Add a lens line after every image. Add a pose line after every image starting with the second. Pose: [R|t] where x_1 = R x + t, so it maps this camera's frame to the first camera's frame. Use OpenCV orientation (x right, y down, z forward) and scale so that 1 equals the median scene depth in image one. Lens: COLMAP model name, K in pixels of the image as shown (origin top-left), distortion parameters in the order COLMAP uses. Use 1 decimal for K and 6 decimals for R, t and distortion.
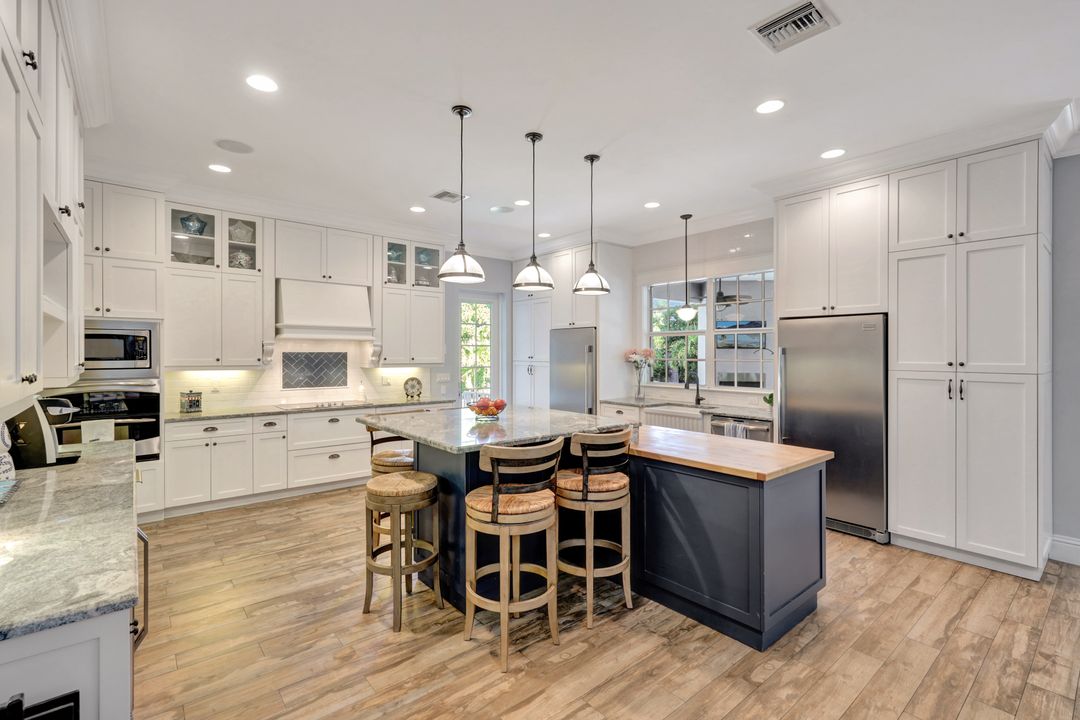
lens RADIAL K [[475.3, 0, 546.5], [0, 475.3, 356.9], [0, 0, 1]] dist [-0.004455, -0.000071]
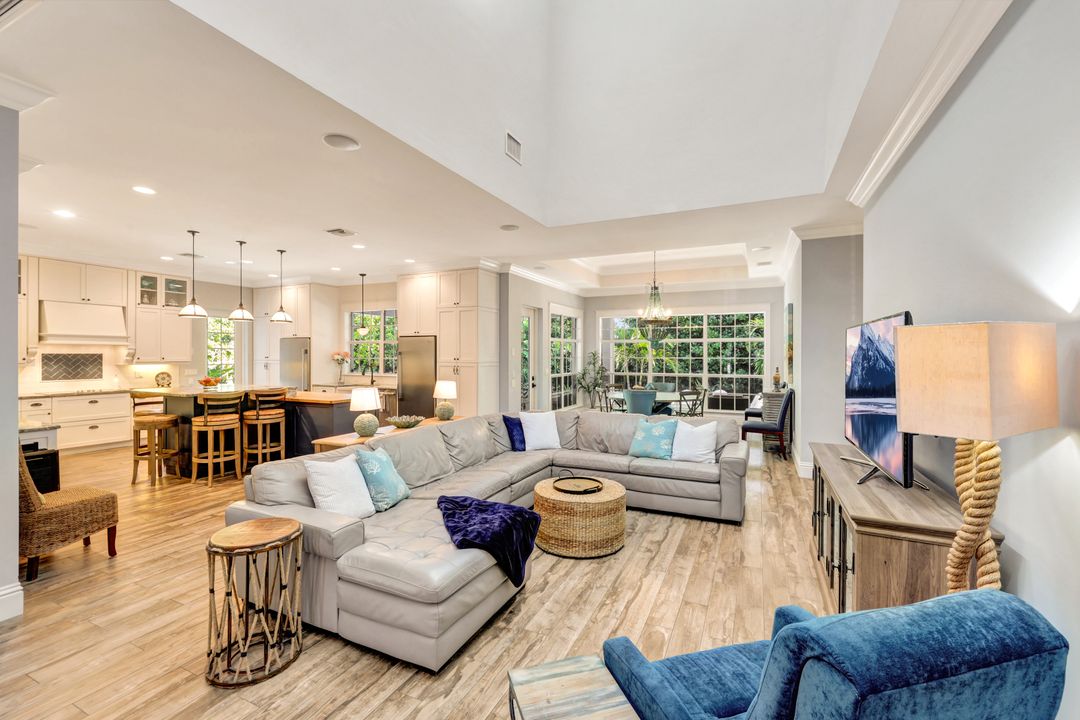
lens RADIAL K [[441.2, 0, 532.4], [0, 441.2, 356.4], [0, 0, 1]] dist [0.001315, -0.000417]
pose [[0.913212, -0.001887, 0.407480, 0.221214], [0.003320, 0.999991, -0.002810, 0.006680], [-0.407471, 0.003919, 0.913210, -0.768808]]
